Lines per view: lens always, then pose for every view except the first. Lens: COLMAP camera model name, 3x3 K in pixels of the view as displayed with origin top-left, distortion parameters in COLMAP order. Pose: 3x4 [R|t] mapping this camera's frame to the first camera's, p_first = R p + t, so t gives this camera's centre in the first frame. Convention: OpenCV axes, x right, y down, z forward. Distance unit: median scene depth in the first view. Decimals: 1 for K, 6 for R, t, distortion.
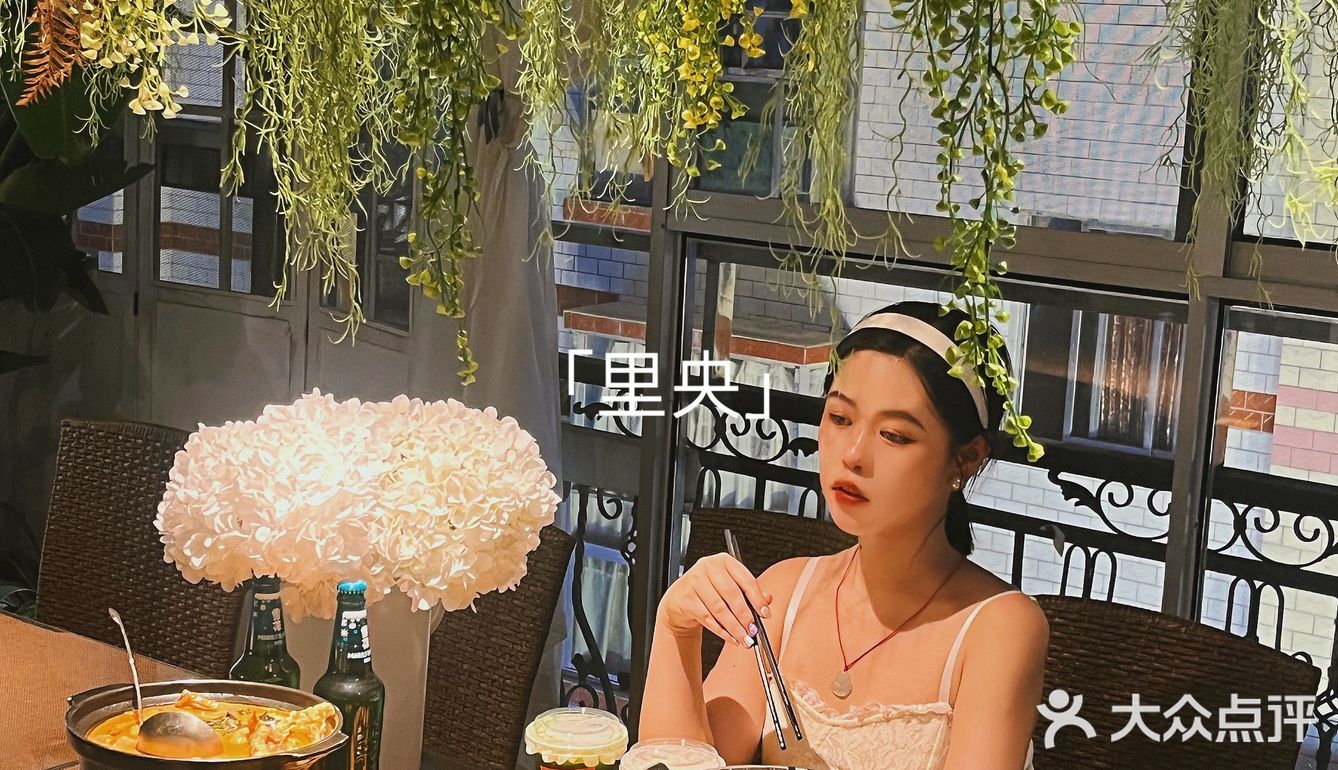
lens RADIAL K [[2316.2, 0, 669.0], [0, 2316.2, 388.1], [0, 0, 1]] dist [0.041883, 0.000000]
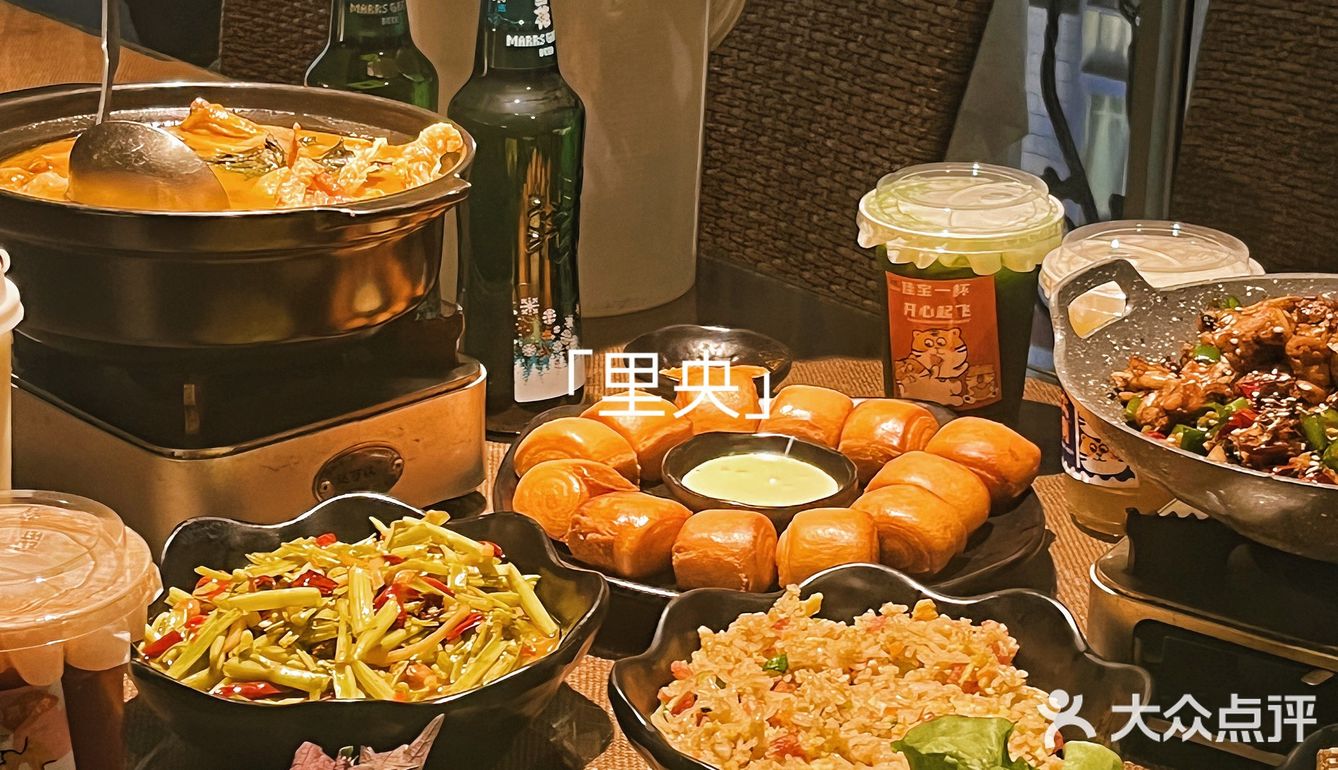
lens RADIAL K [[2316.2, 0, 670.6], [0, 2316.2, 386.5], [0, 0, 1]] dist [0.041883, 0.000000]
pose [[0.972215, 0.040284, -0.230598, 0.016473], [-0.002908, 0.987084, 0.160176, 0.107551], [0.234072, -0.155055, 0.959775, 0.503902]]
